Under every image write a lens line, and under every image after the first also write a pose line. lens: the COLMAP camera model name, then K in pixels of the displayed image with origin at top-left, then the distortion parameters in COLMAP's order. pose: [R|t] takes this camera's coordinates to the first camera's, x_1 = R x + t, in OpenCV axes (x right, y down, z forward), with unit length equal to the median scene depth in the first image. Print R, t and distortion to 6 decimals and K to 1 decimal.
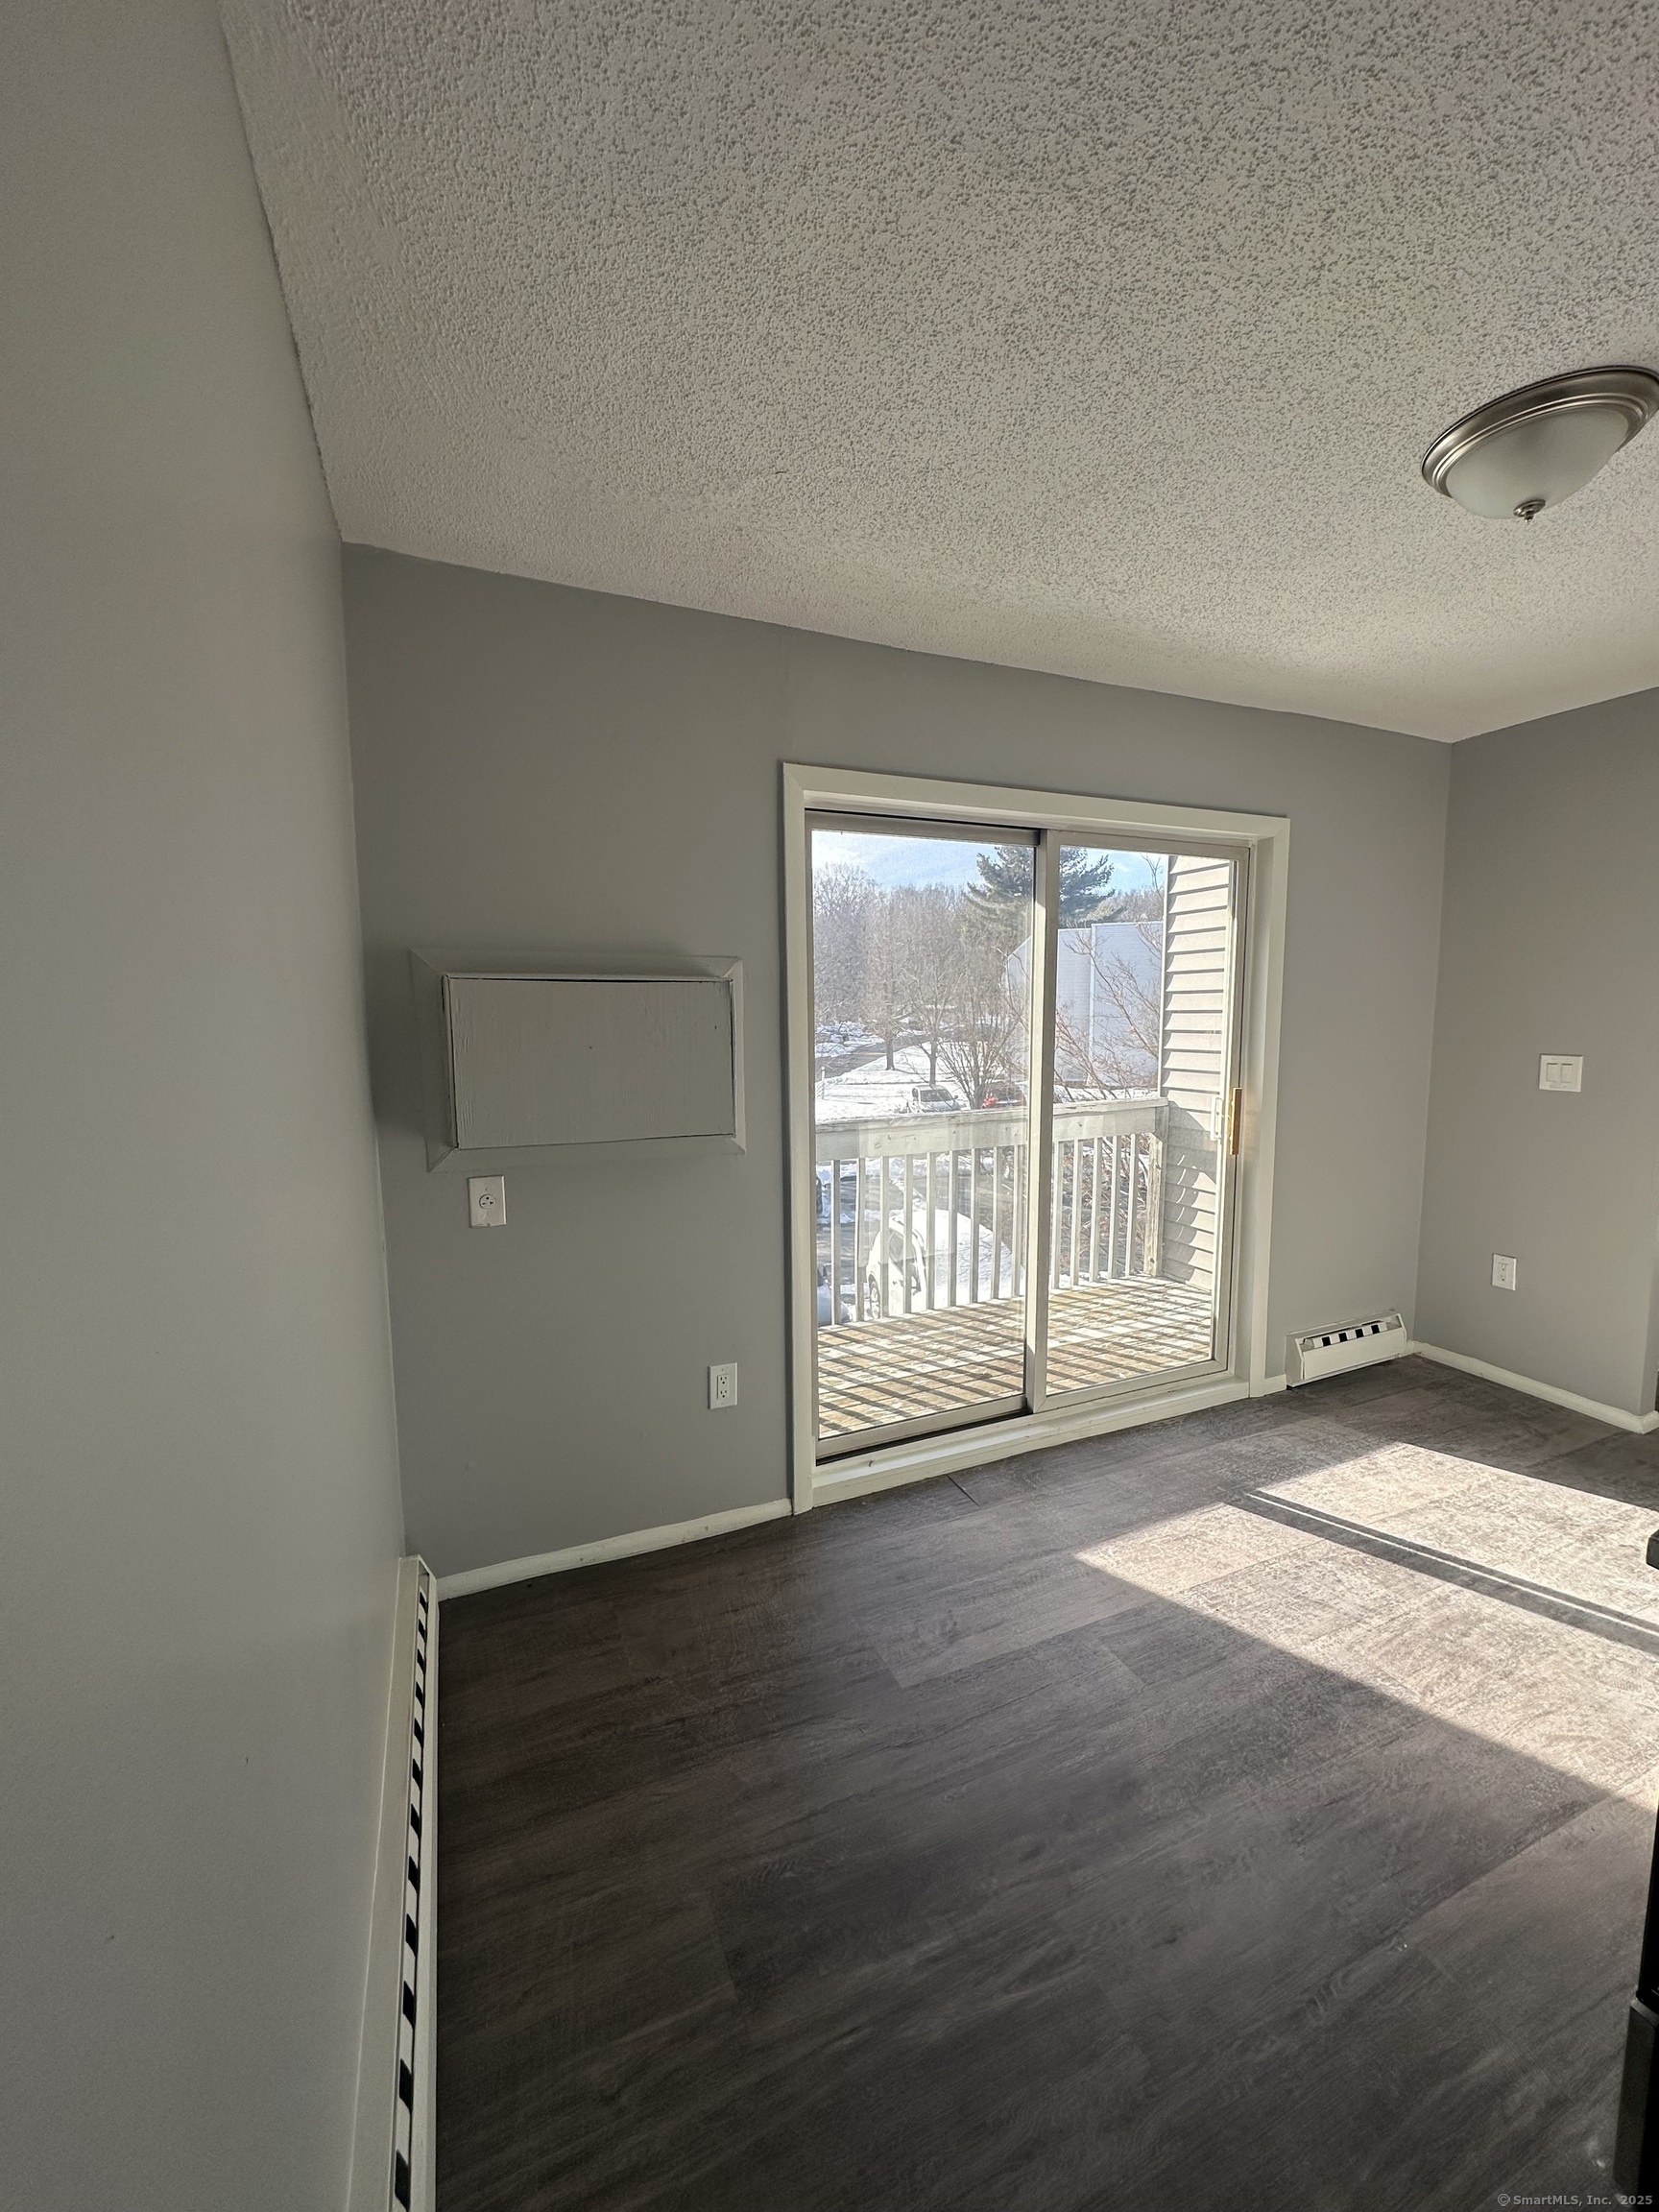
lens RADIAL K [[891.0, 0, 829.5], [0, 891.0, 1106.0], [0, 0, 1]] dist [0.000271, -0.000343]
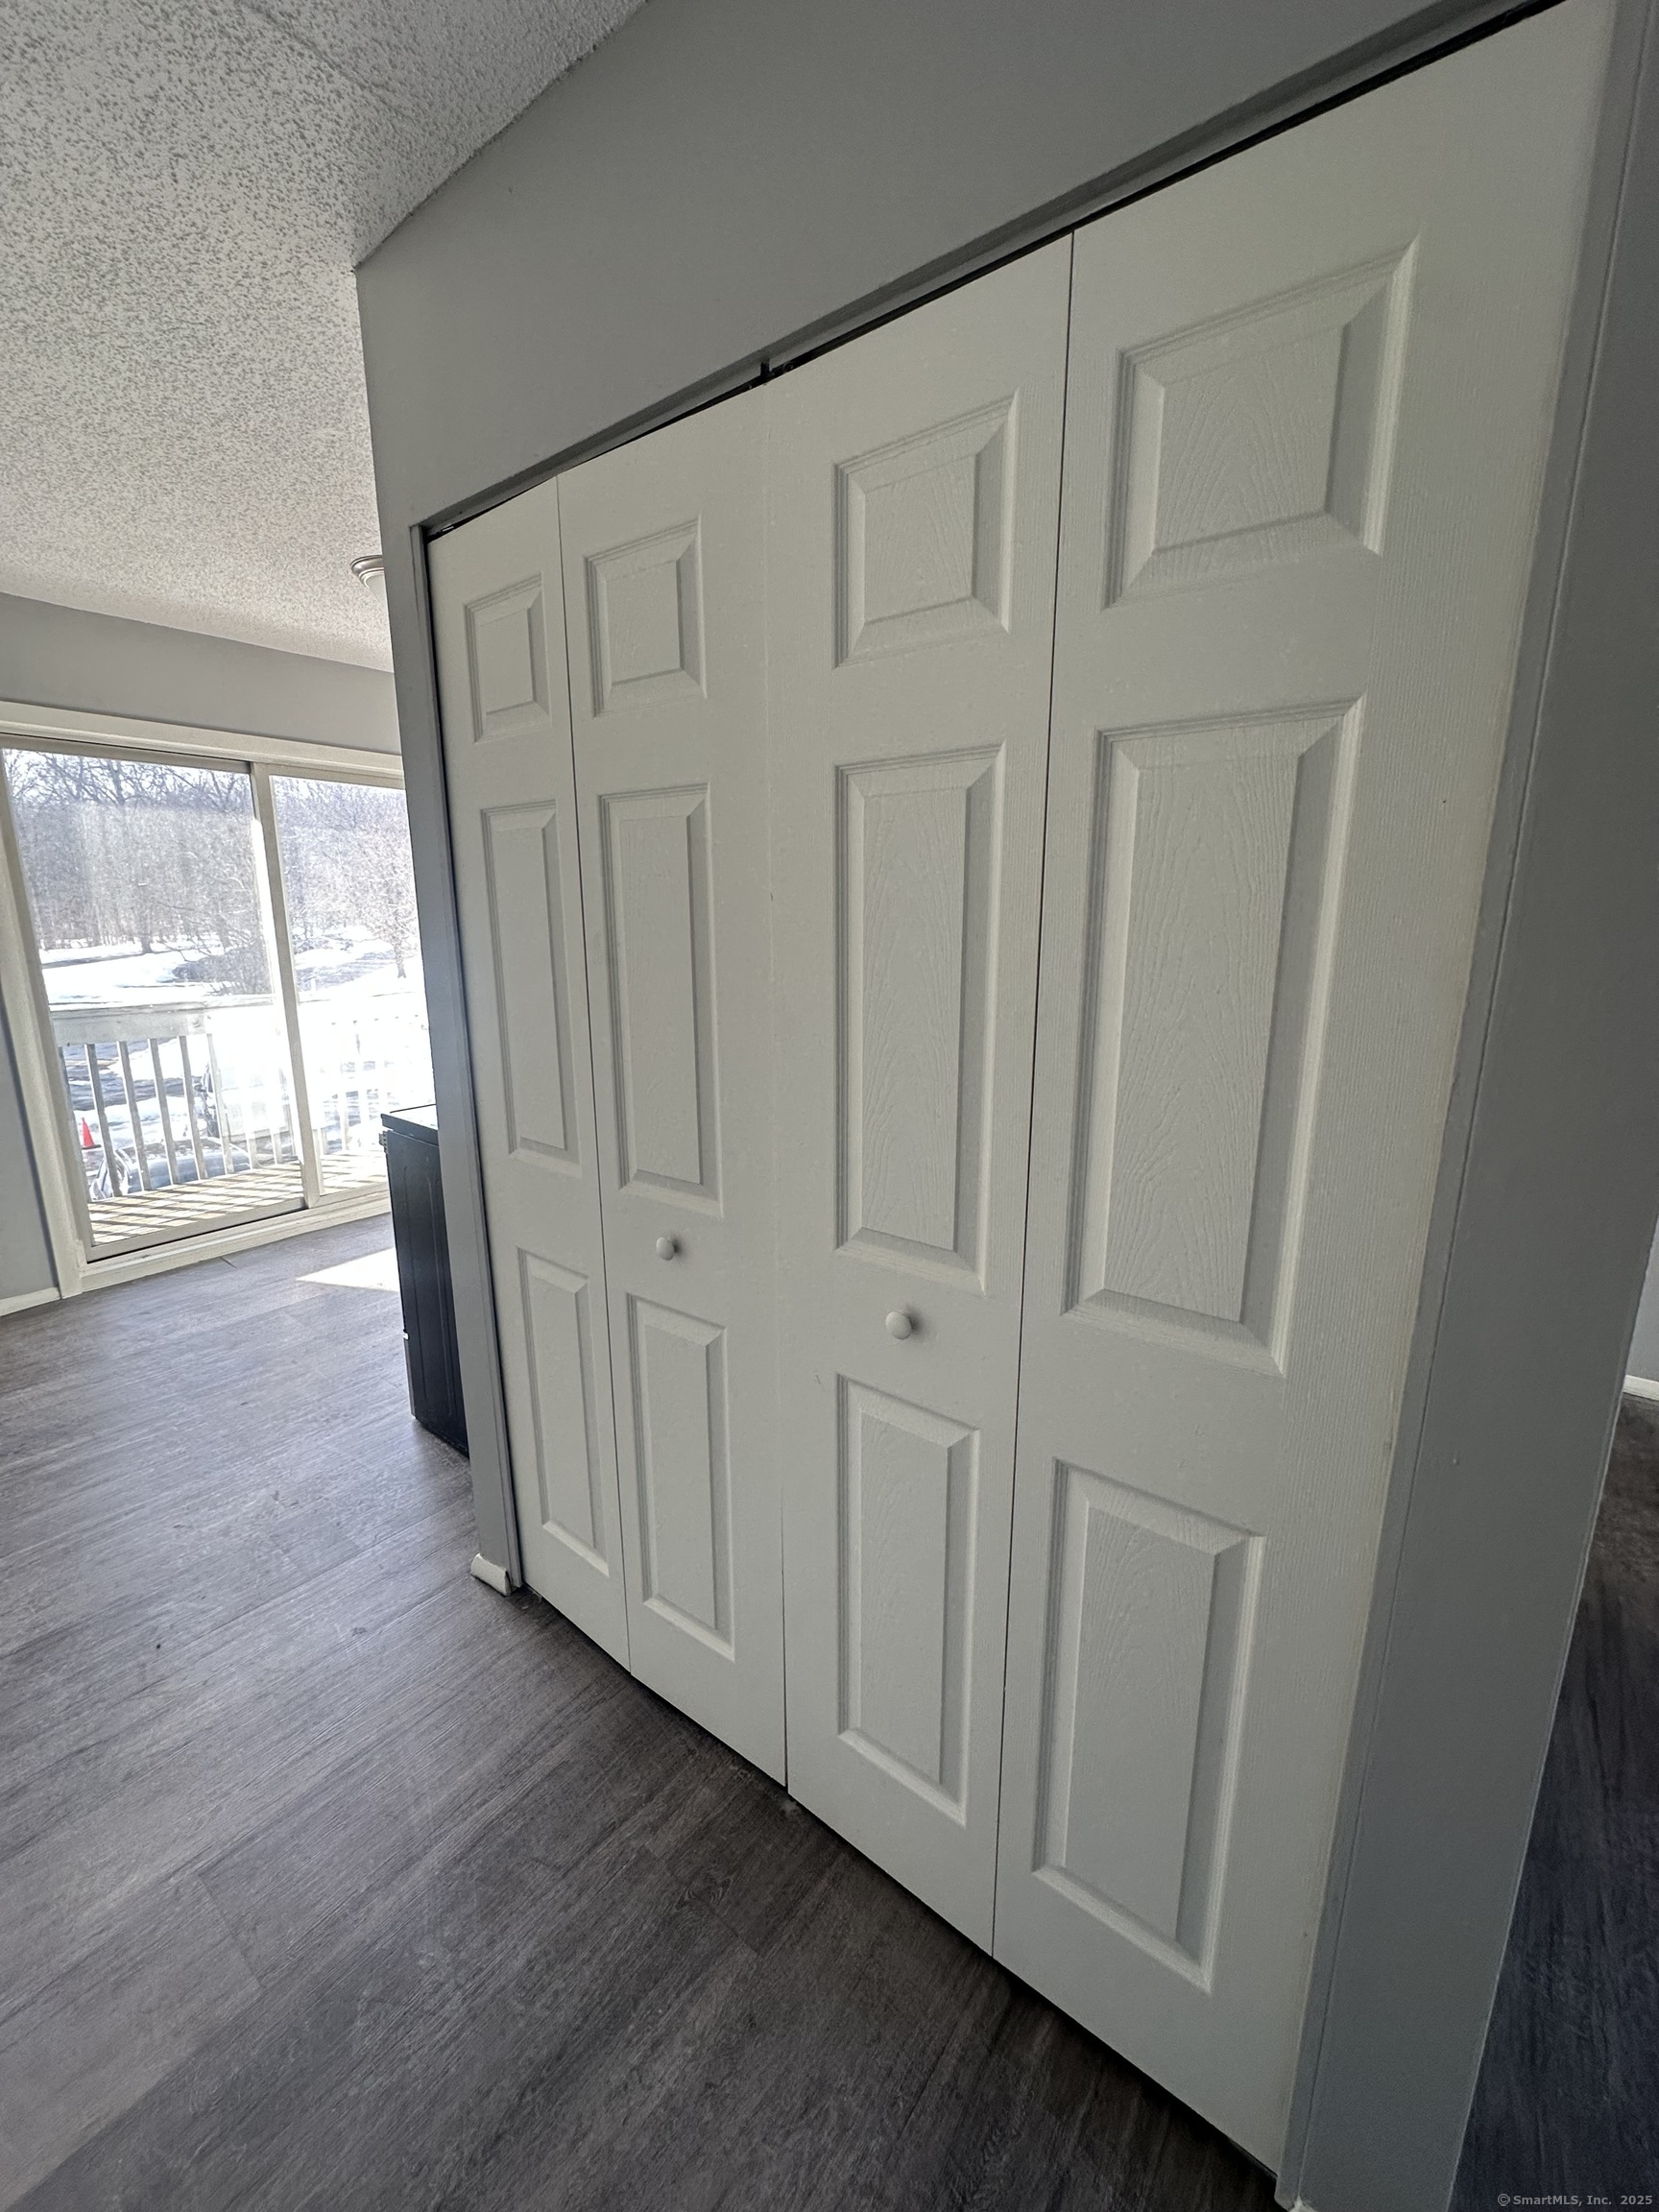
lens RADIAL K [[891.0, 0, 829.5], [0, 891.0, 1106.0], [0, 0, 1]] dist [0.000271, -0.000343]
pose [[0.878986, -0.103142, 0.465559, 0.303958], [0.052869, 0.991387, 0.119819, 0.070483], [-0.473908, -0.080706, 0.876868, -0.537098]]
